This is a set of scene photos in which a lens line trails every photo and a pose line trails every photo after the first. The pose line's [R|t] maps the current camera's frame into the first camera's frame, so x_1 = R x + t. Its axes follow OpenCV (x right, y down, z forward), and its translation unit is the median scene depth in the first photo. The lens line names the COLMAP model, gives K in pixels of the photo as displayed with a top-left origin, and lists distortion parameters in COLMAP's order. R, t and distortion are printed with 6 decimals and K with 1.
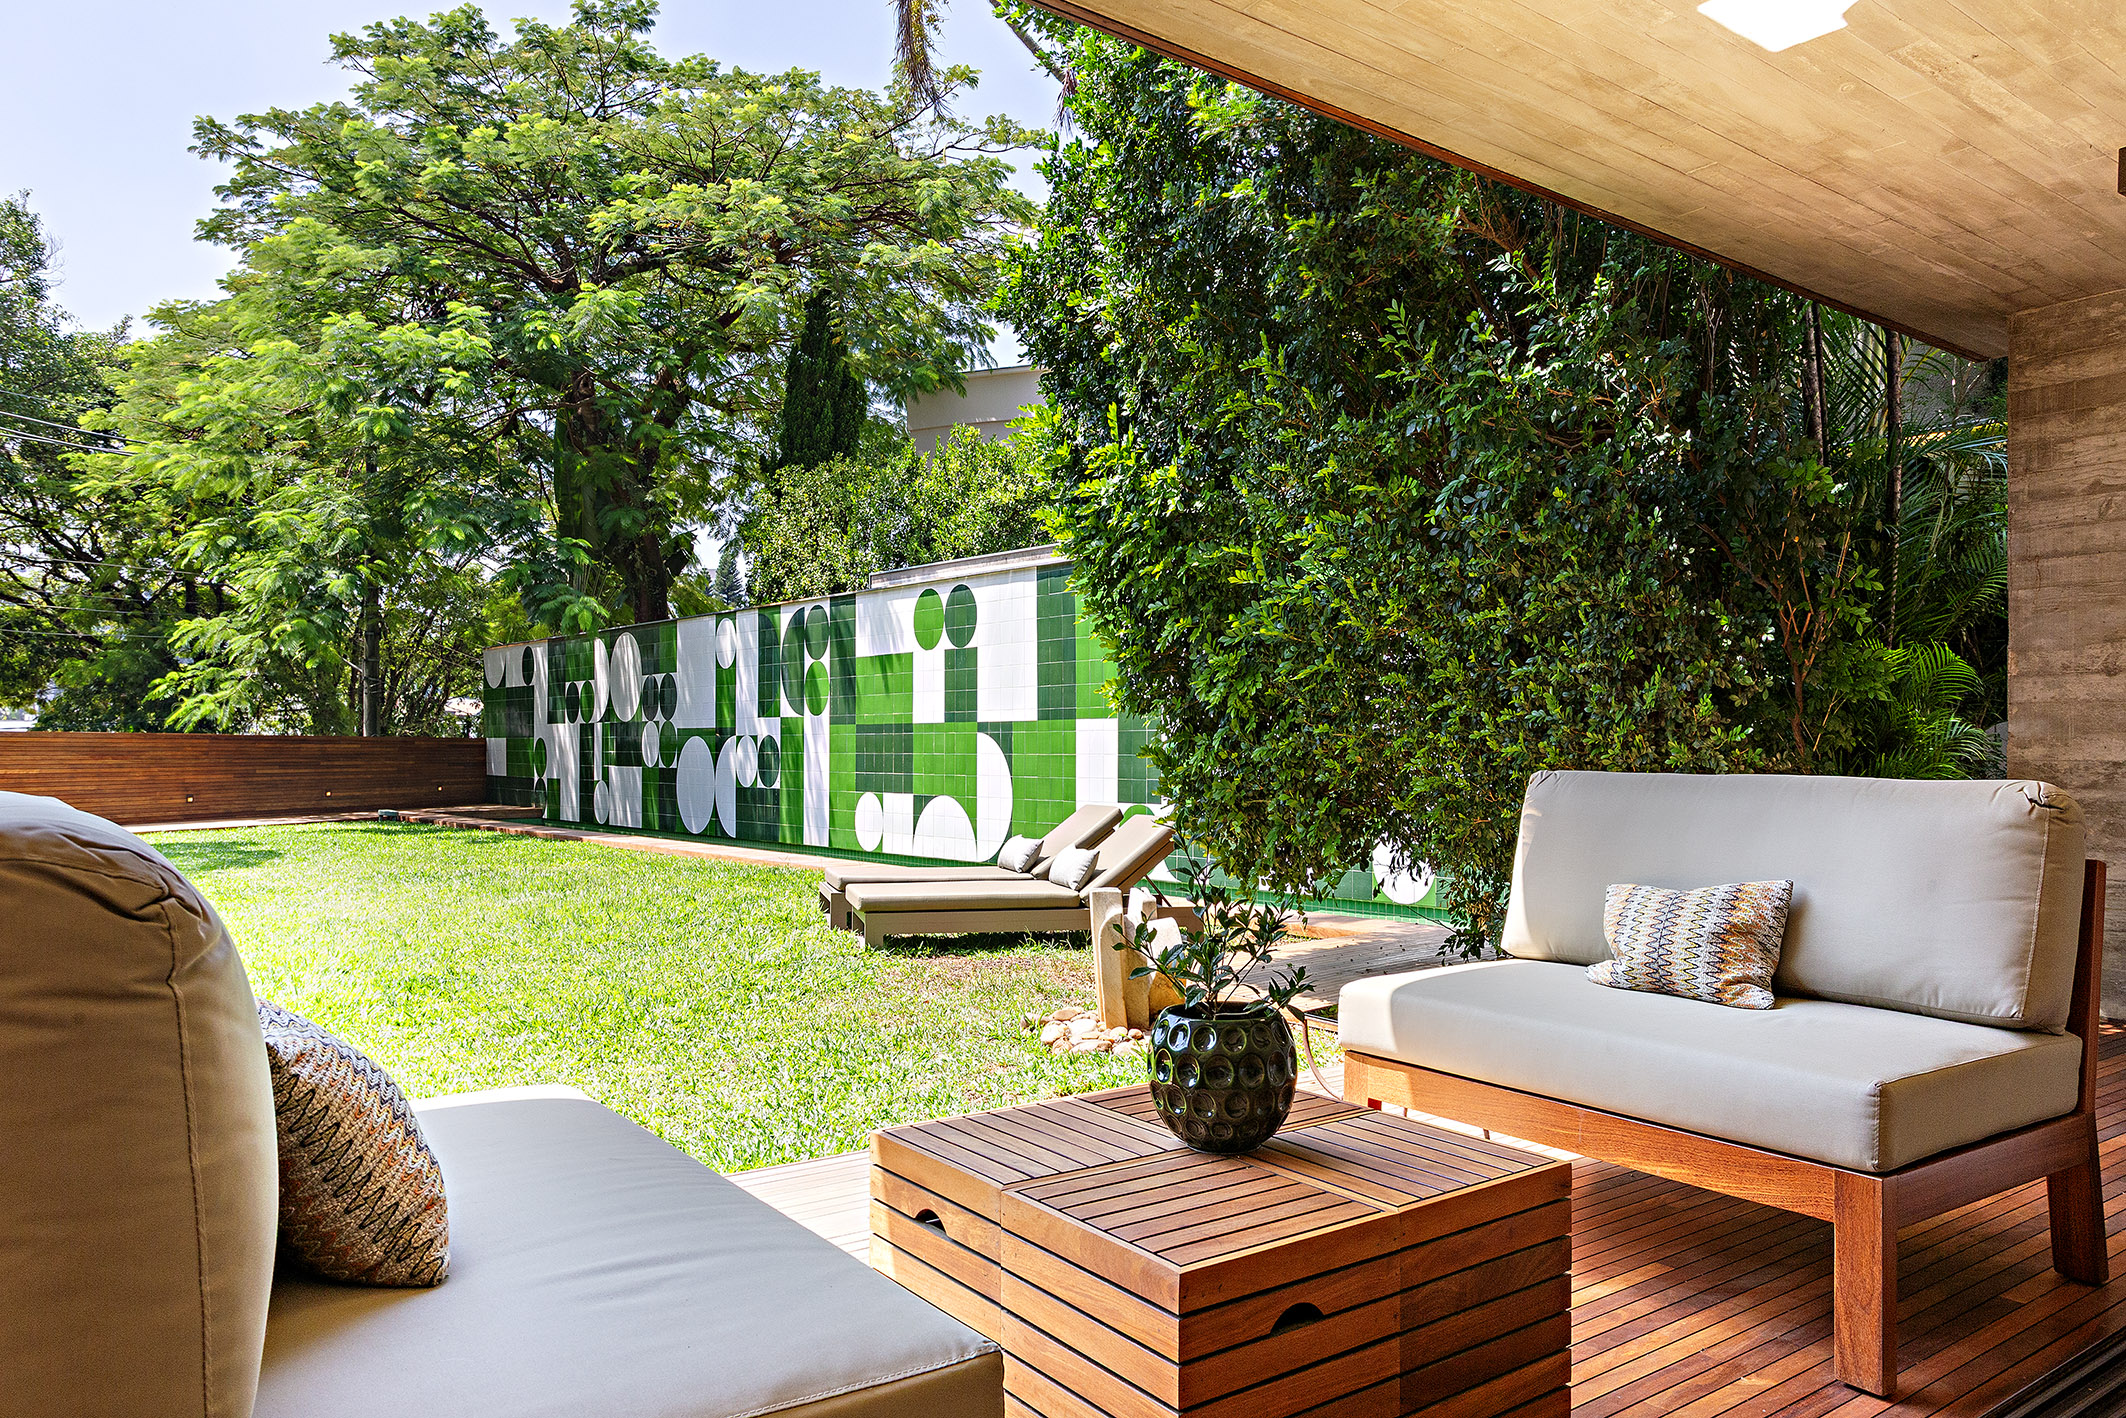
lens RADIAL K [[1342.3, 0, 714.3], [0, 1342.3, 756.8], [0, 0, 1]] dist [0.002097, -0.000026]
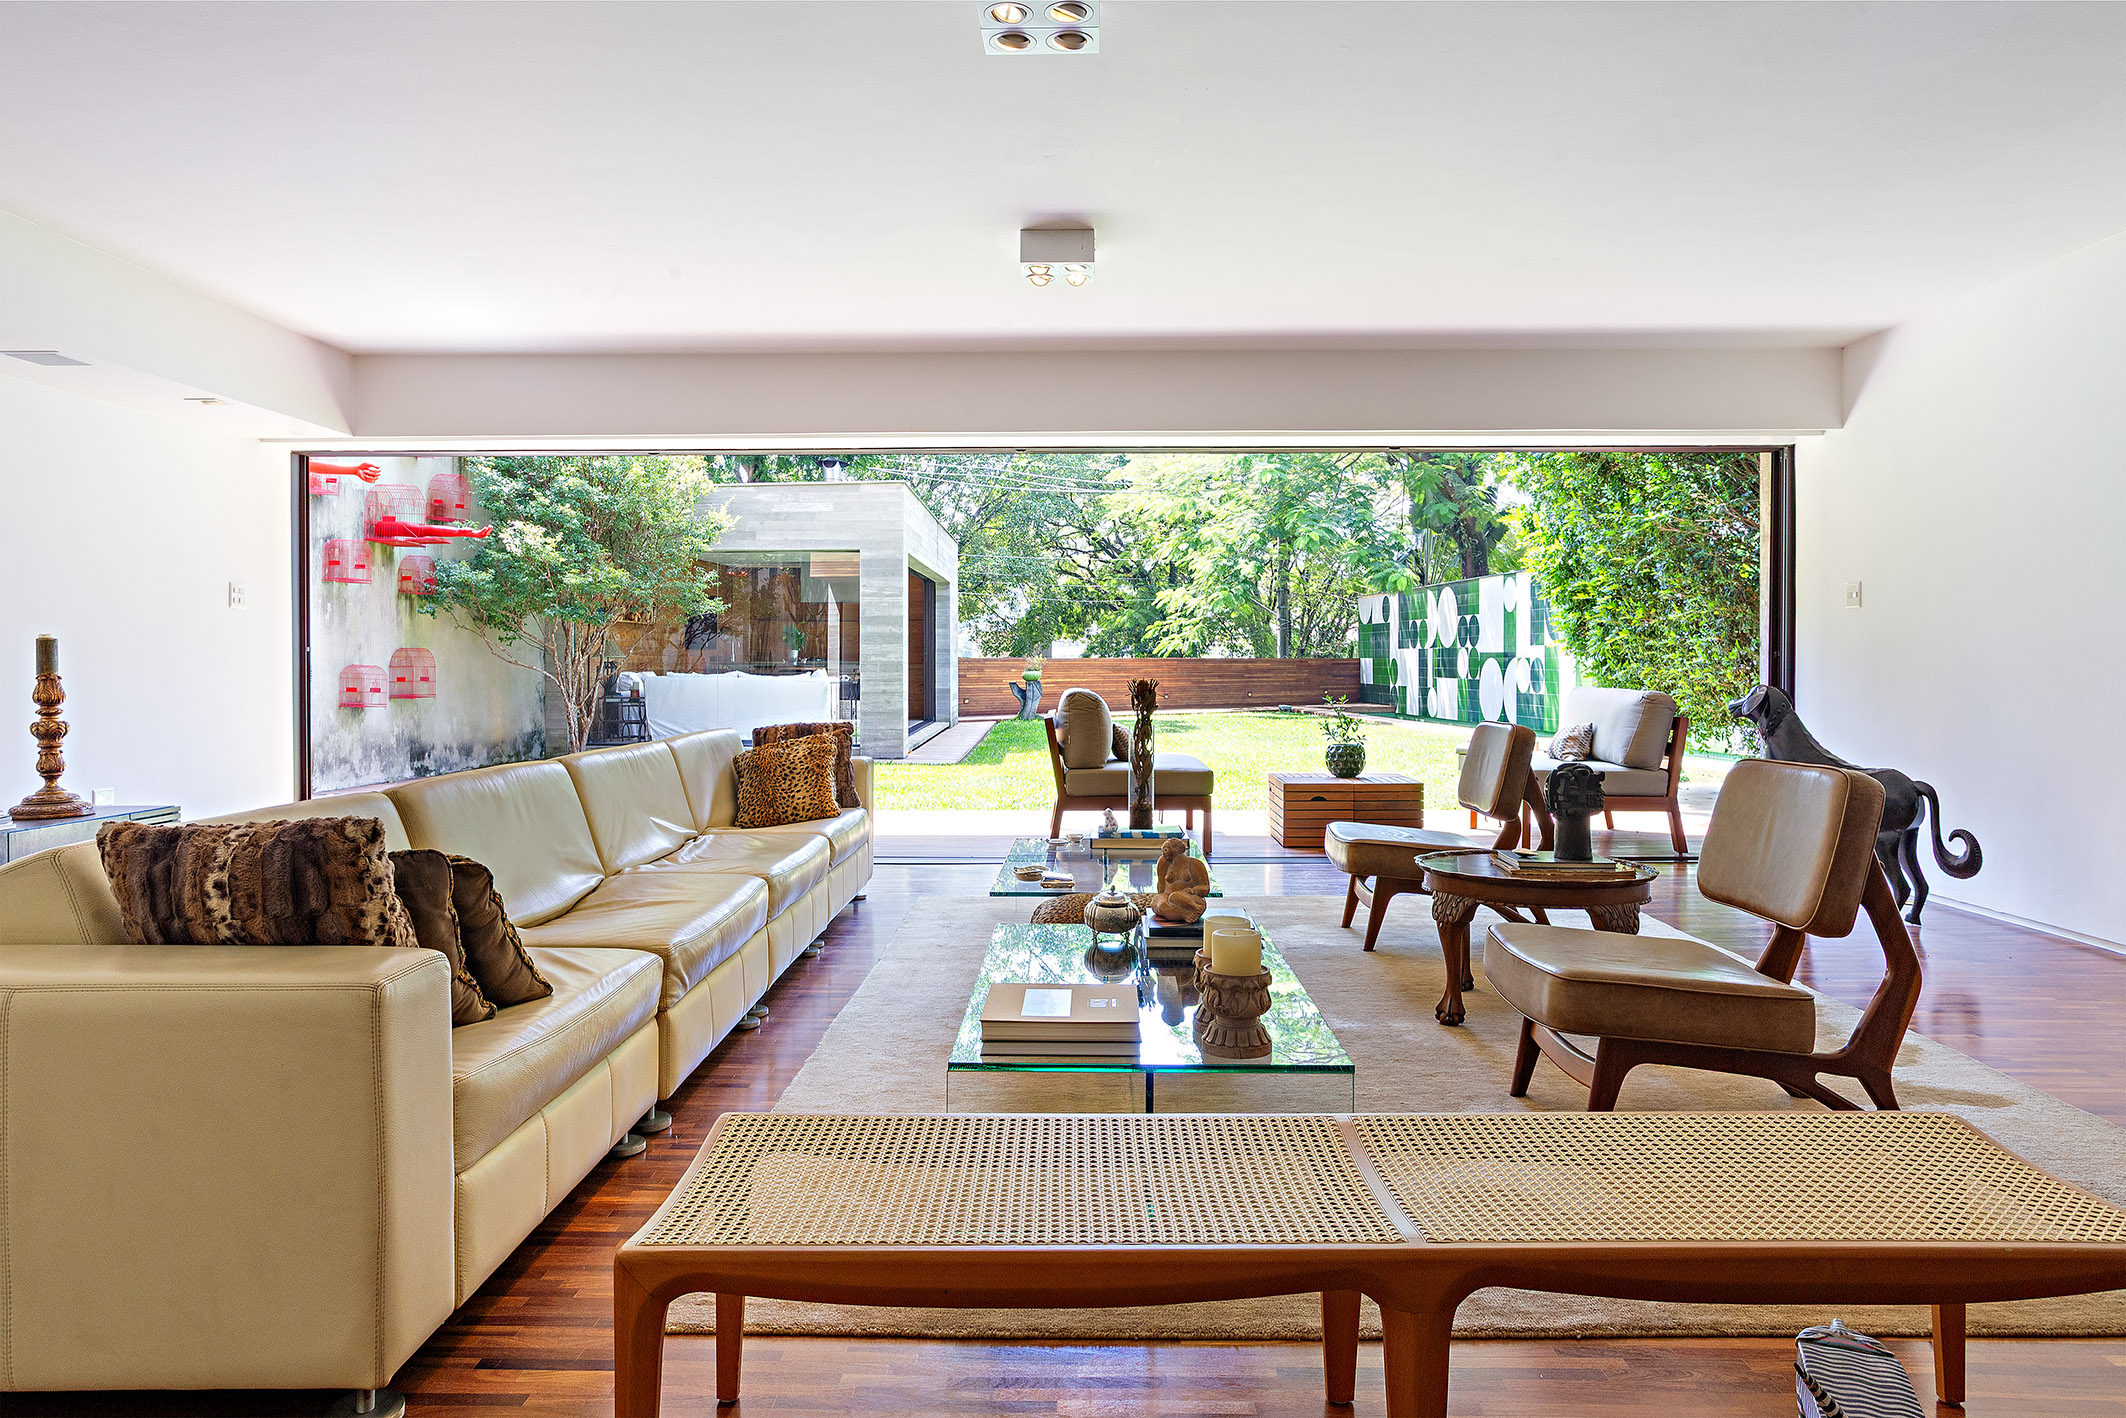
lens RADIAL K [[1362.3, 0, 923.9], [0, 1362.3, 675.8], [0, 0, 1]] dist [-0.003885, -0.000197]
pose [[0.833201, 0.004458, -0.552952, 0.306030], [0.001184, 0.999951, 0.009846, -0.011830], [0.552969, -0.008859, 0.833155, -0.604428]]
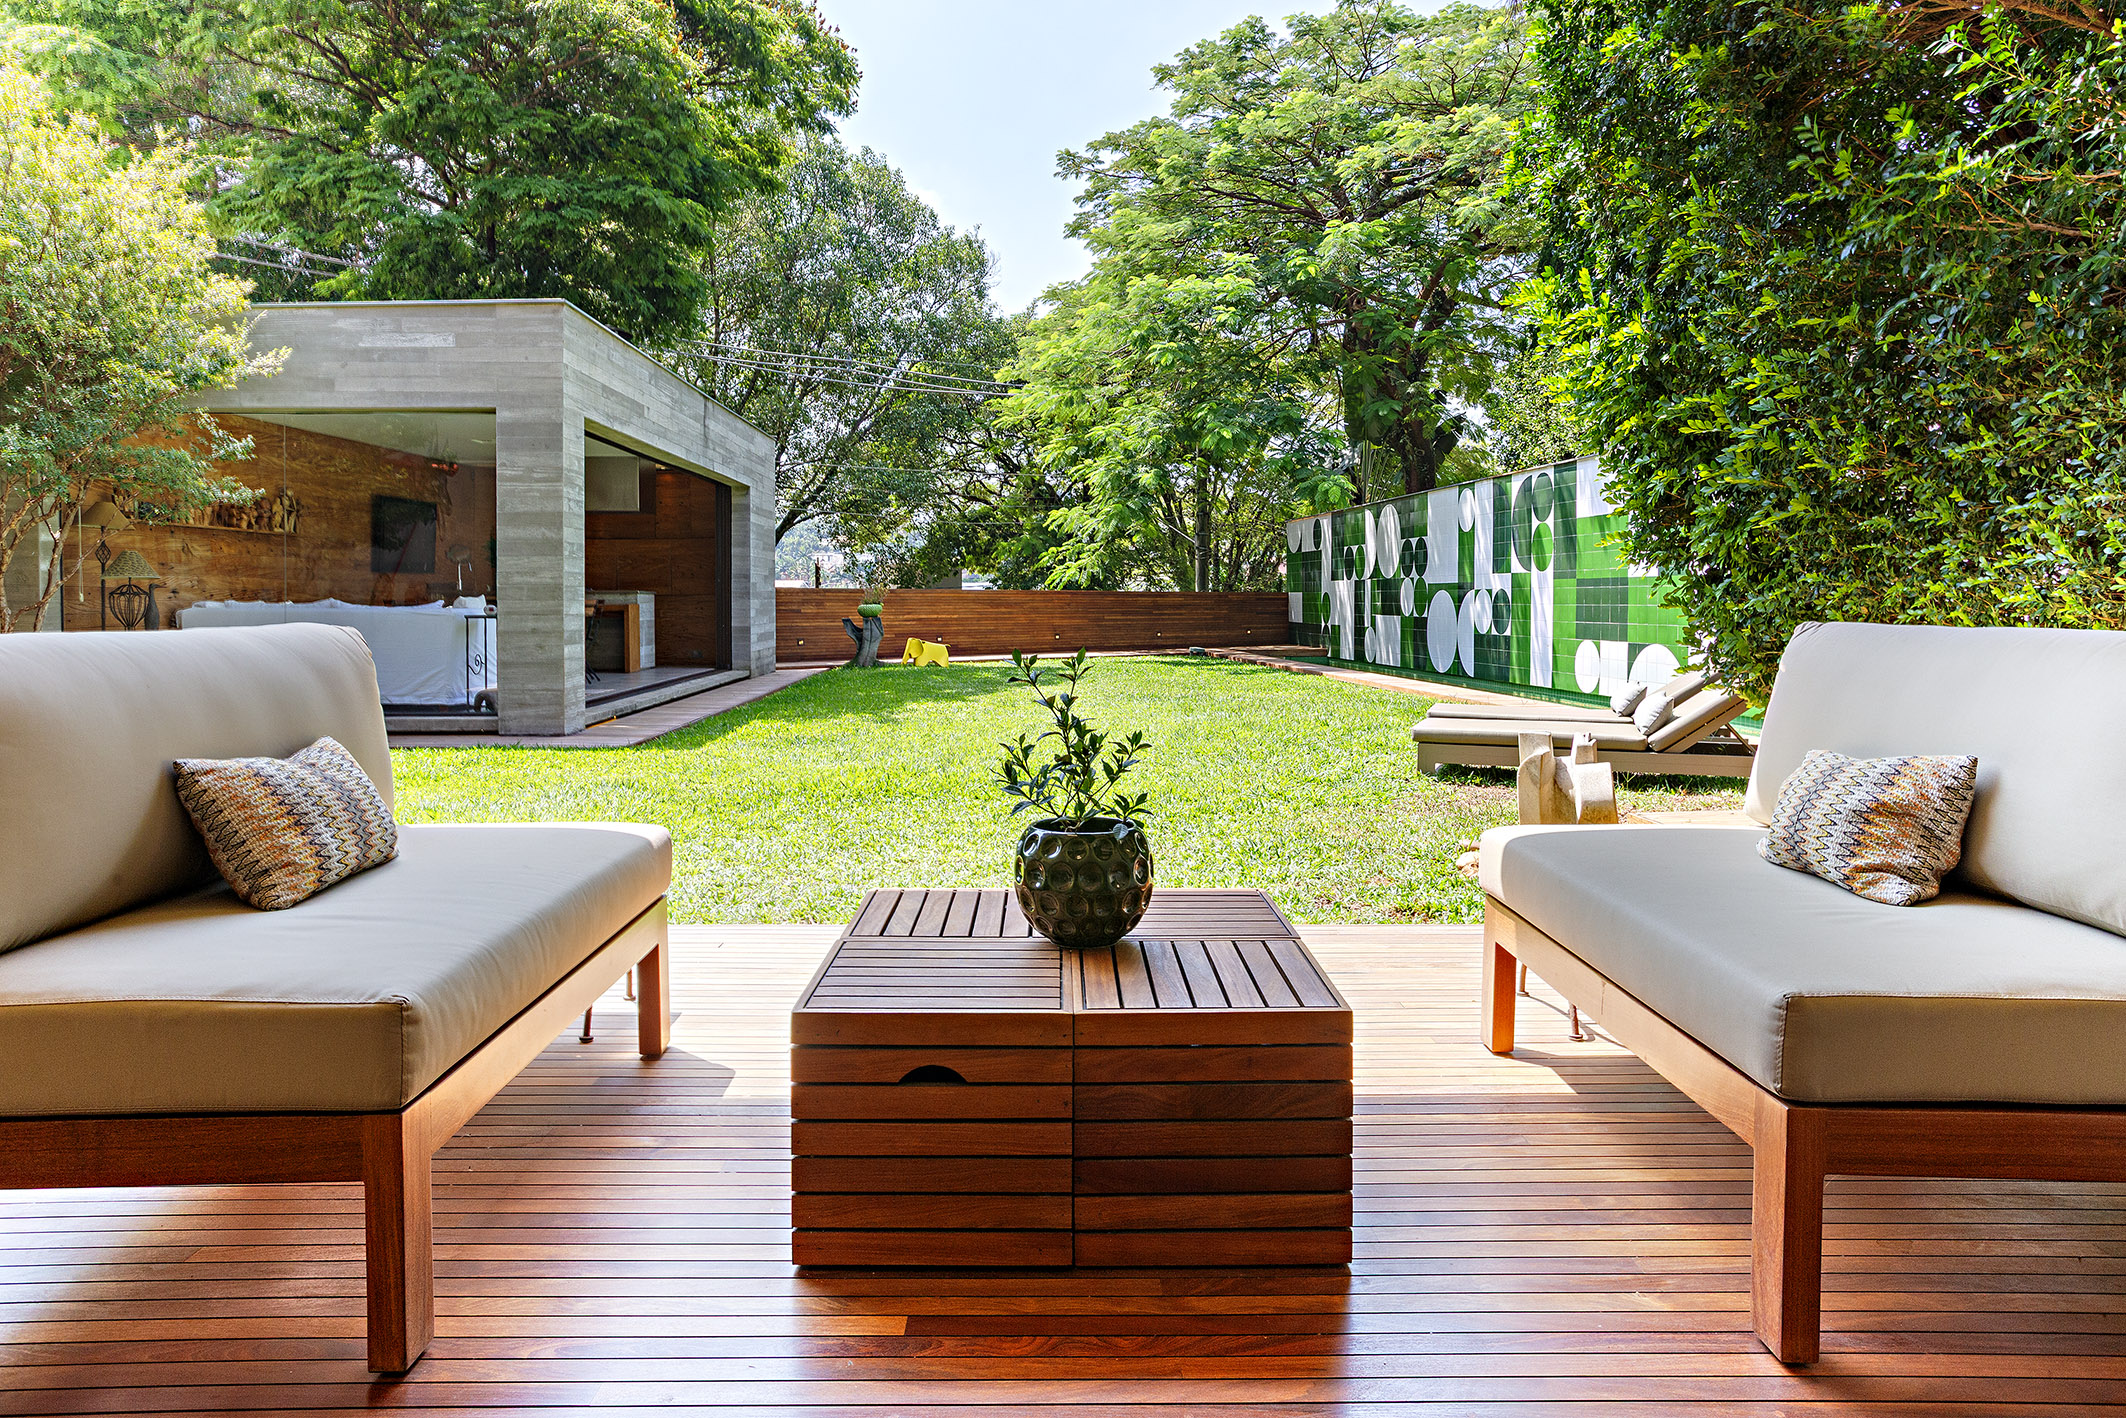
lens RADIAL K [[1045.9, 0, 1062.5], [0, 1045.9, 625.4], [0, 0, 1]] dist [0.000643, 0.001131]
pose [[0.871463, 0.010779, -0.490342, 0.153590], [-0.002587, 0.999846, 0.017382, 0.000444], [0.490454, -0.013879, 0.871357, 0.040545]]
